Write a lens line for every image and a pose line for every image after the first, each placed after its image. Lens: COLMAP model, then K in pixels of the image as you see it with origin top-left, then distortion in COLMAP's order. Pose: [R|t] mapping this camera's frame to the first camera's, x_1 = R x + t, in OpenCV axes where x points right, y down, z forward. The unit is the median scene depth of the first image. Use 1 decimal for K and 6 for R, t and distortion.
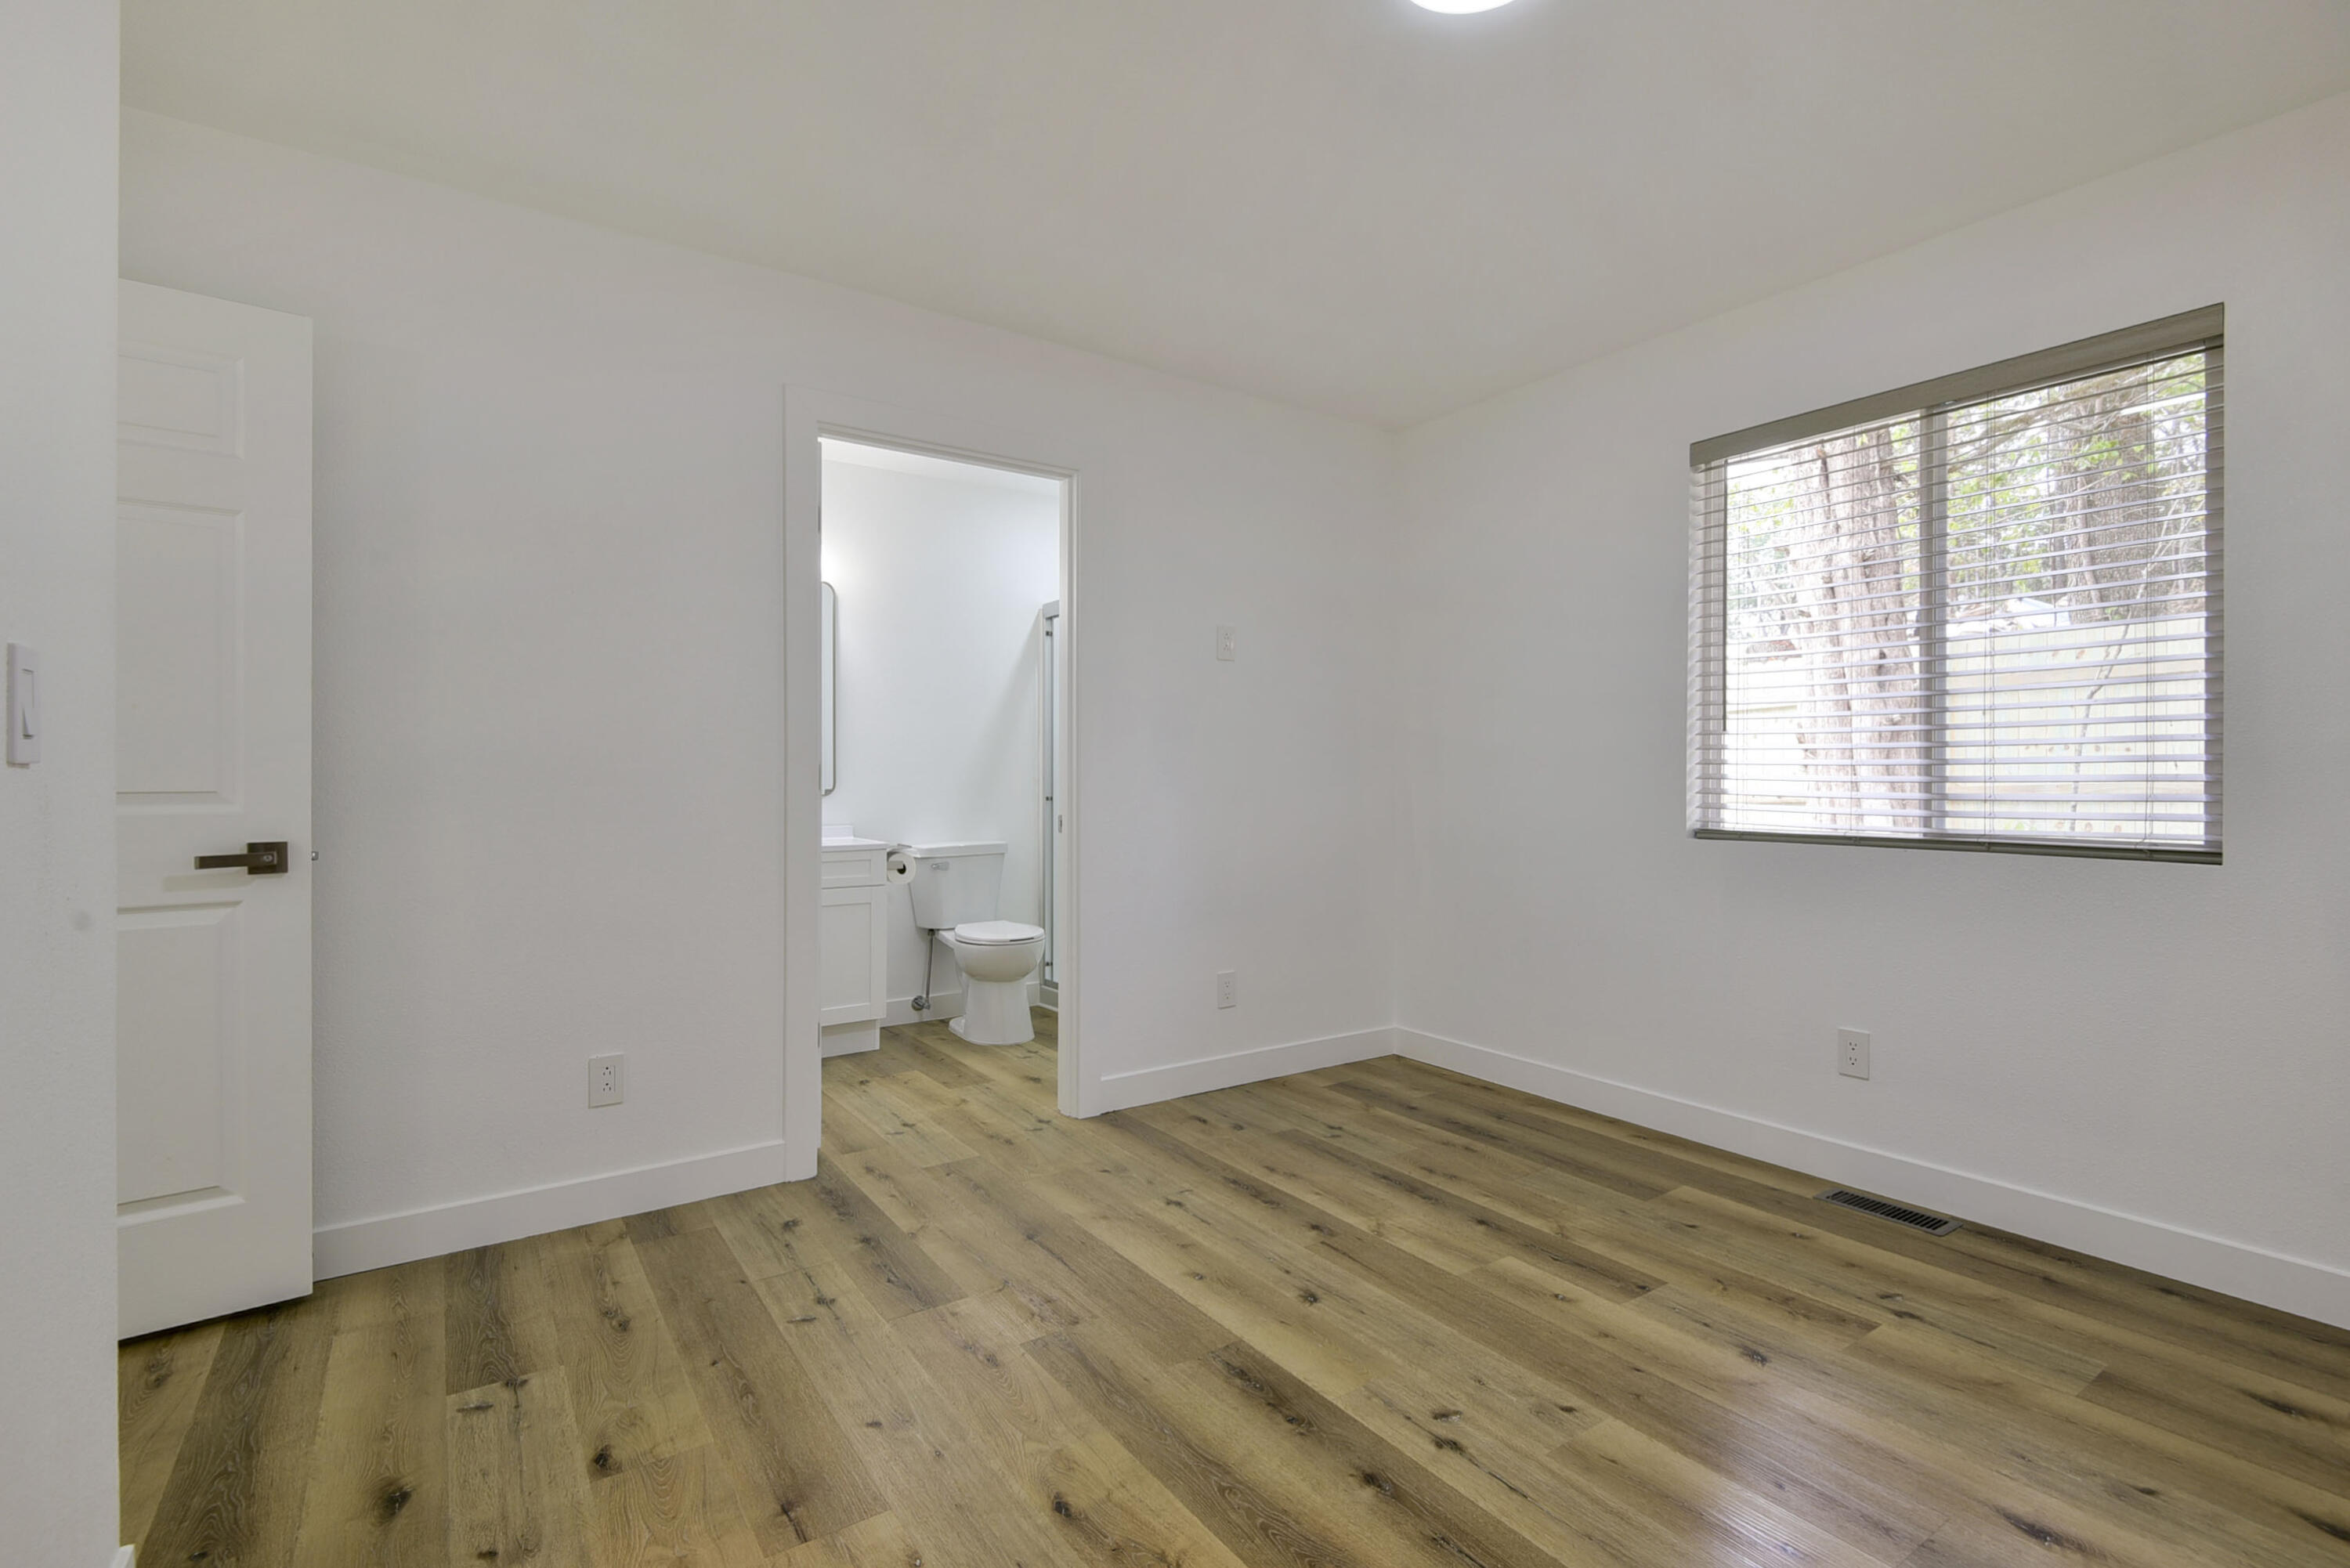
lens RADIAL K [[1092.8, 0, 1160.1], [0, 1092.8, 782.7], [0, 0, 1]] dist [0.032433, -0.020877]
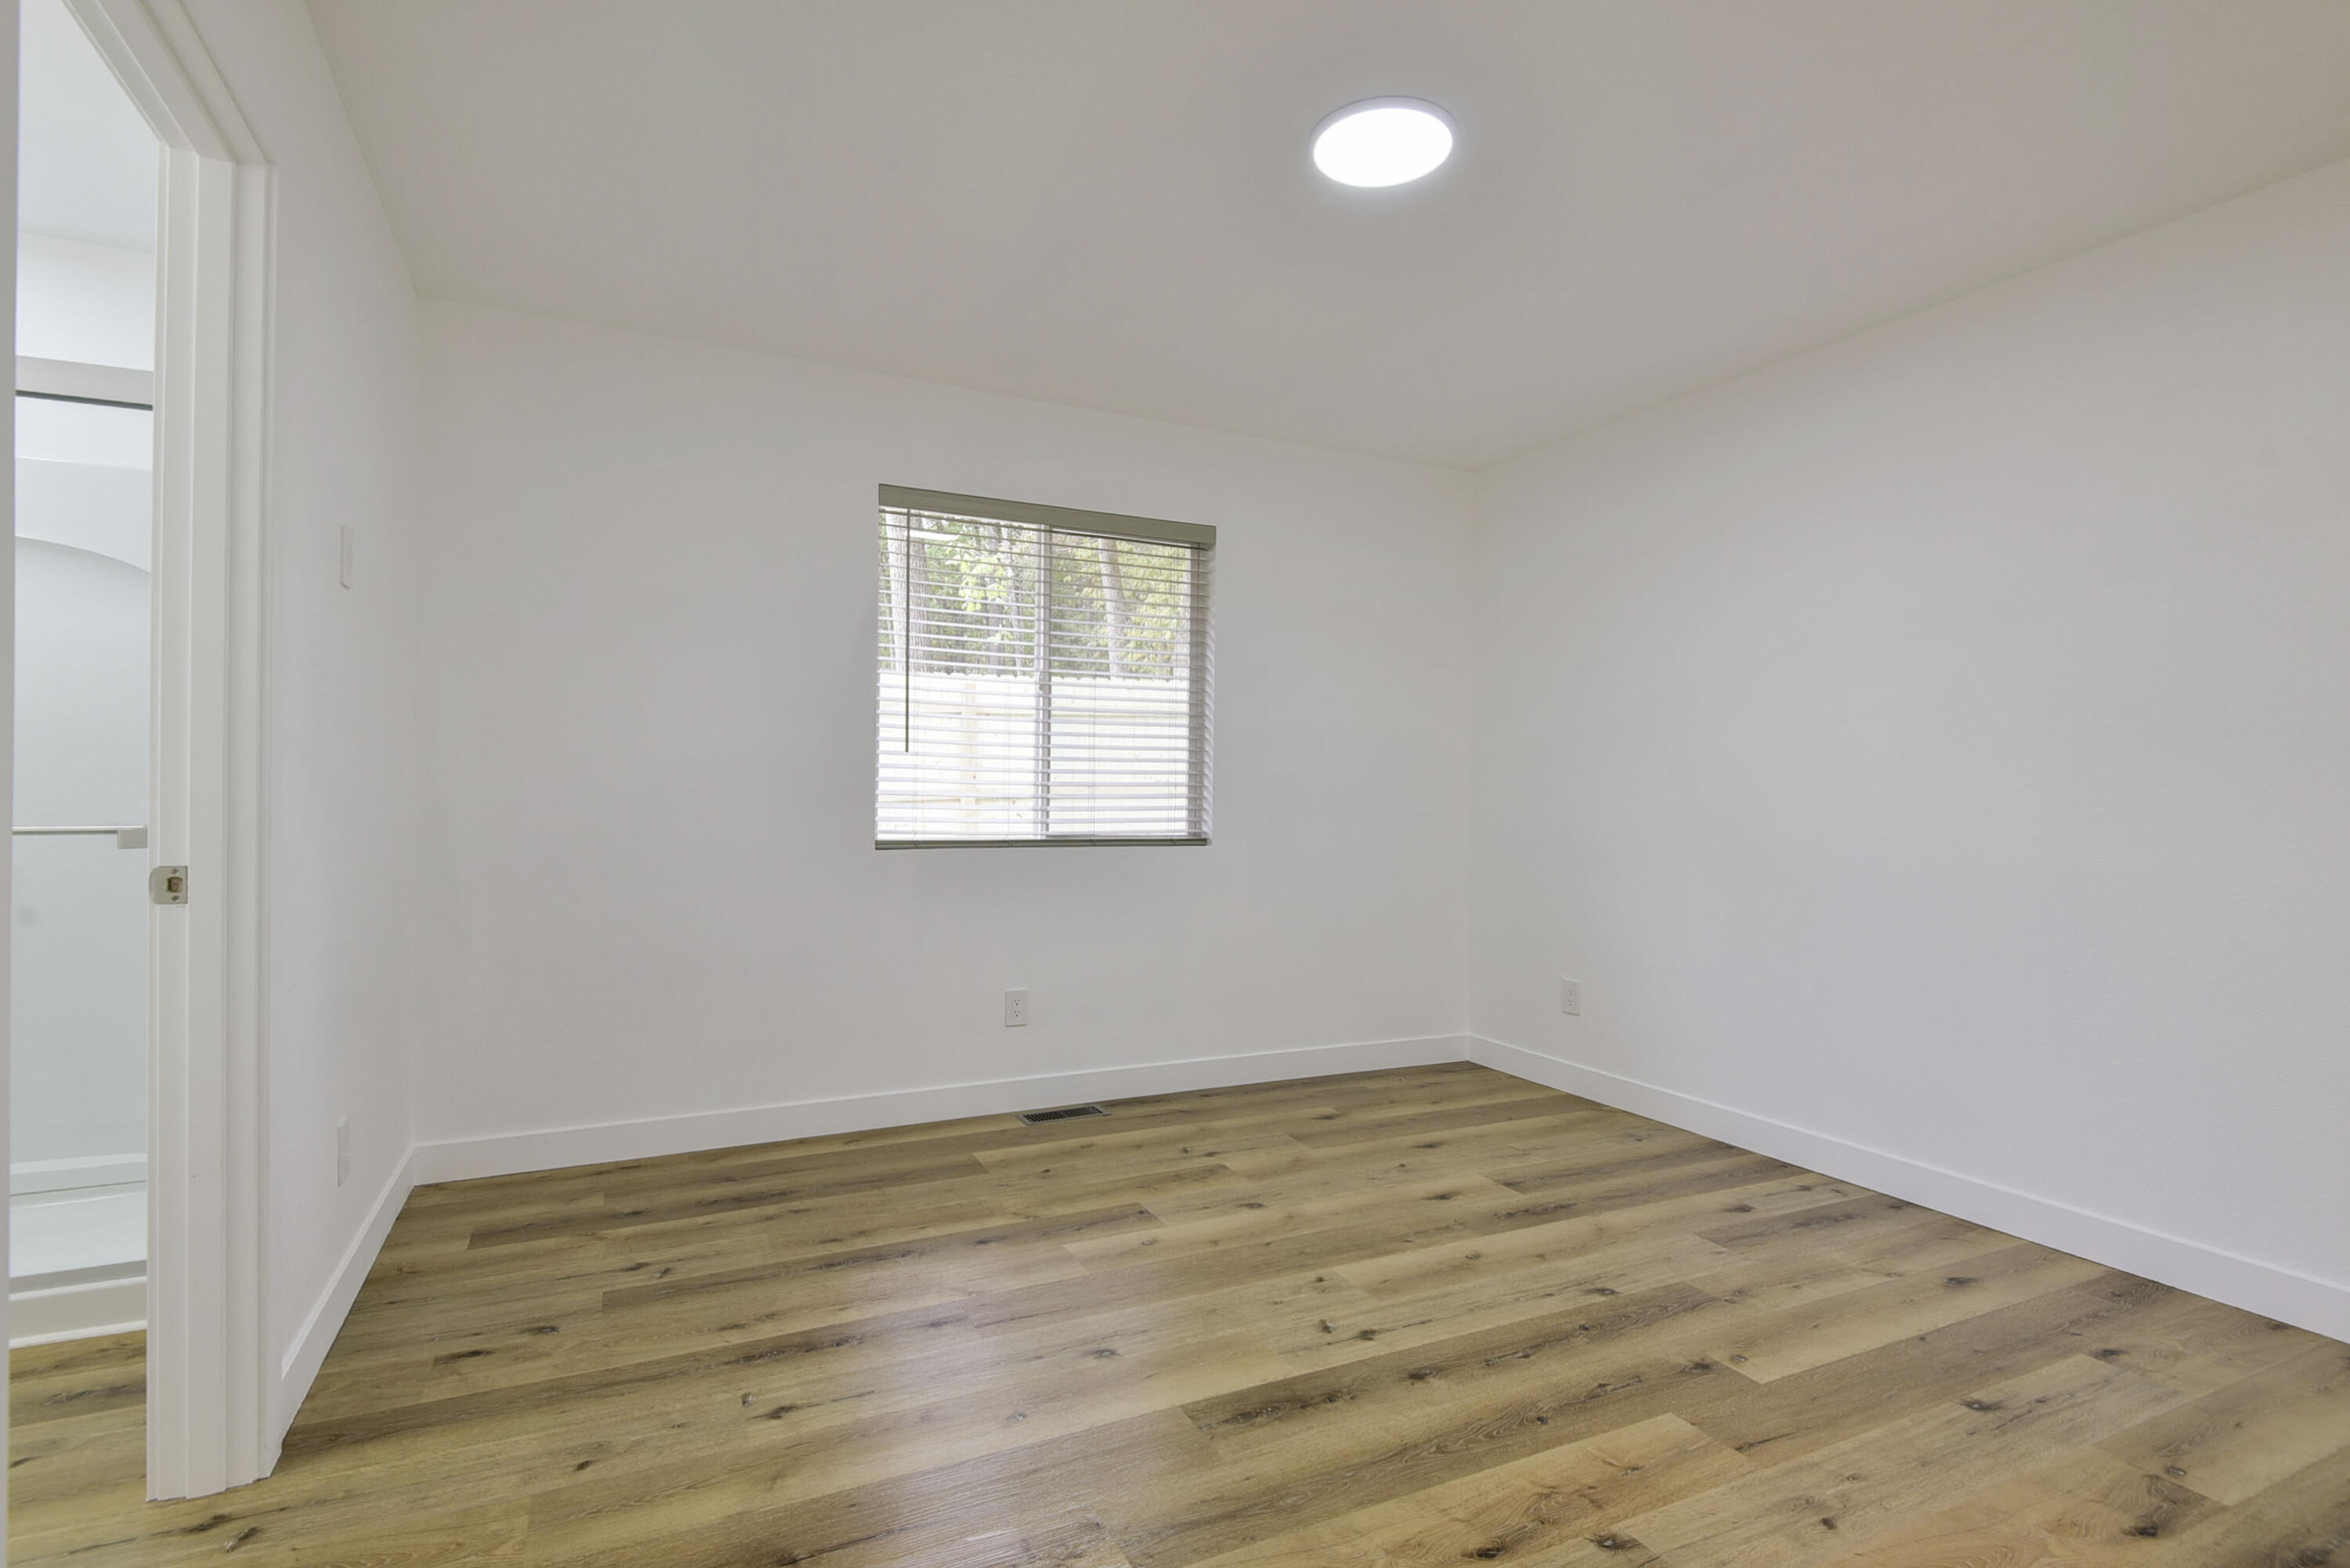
lens RADIAL K [[1092.8, 0, 1160.1], [0, 1092.8, 782.7], [0, 0, 1]] dist [0.032433, -0.020877]
pose [[0.155136, 0.012626, 0.987812, -0.783167], [-0.004019, 0.999918, -0.012150, -0.003698], [-0.987885, -0.002085, 0.155174, 0.809490]]
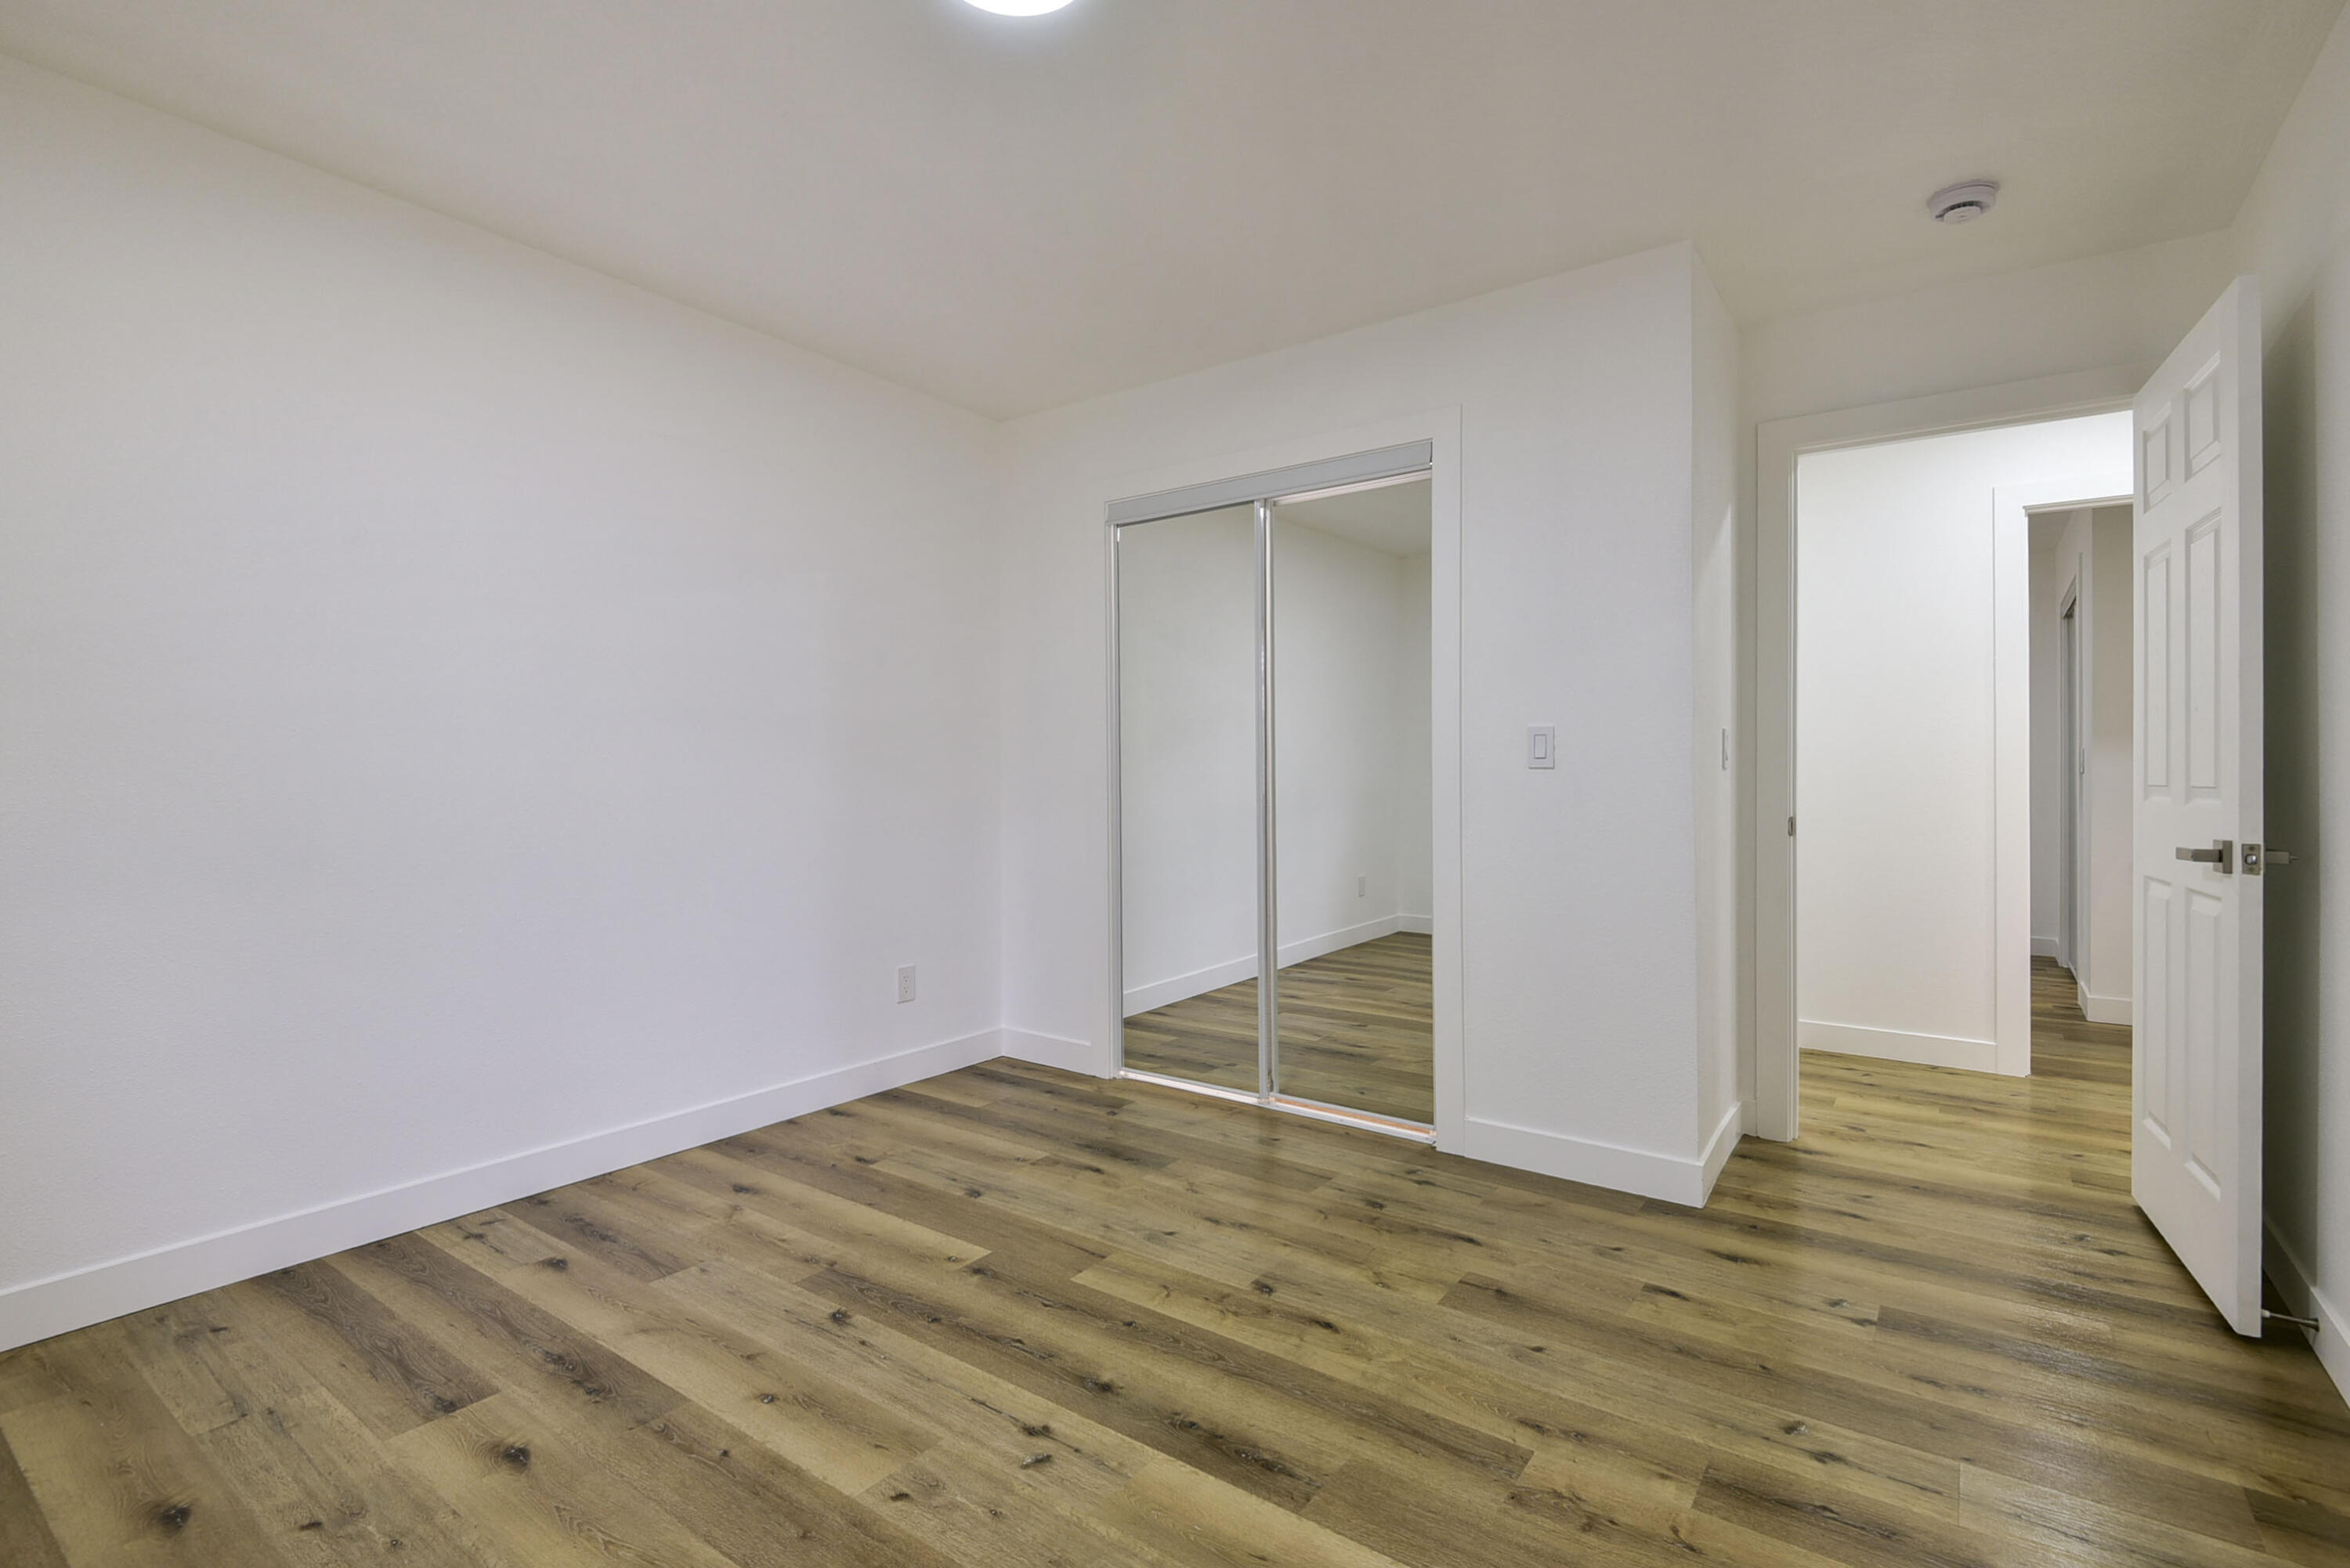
lens RADIAL K [[1149.2, 0, 1206.4], [0, 1149.2, 770.8], [0, 0, 1]] dist [0.035282, -0.022708]
pose [[-0.929807, -0.001357, -0.368045, 0.396886], [-0.003672, 0.999978, 0.005588, -0.010726], [0.368030, 0.006547, -0.929791, 1.593034]]
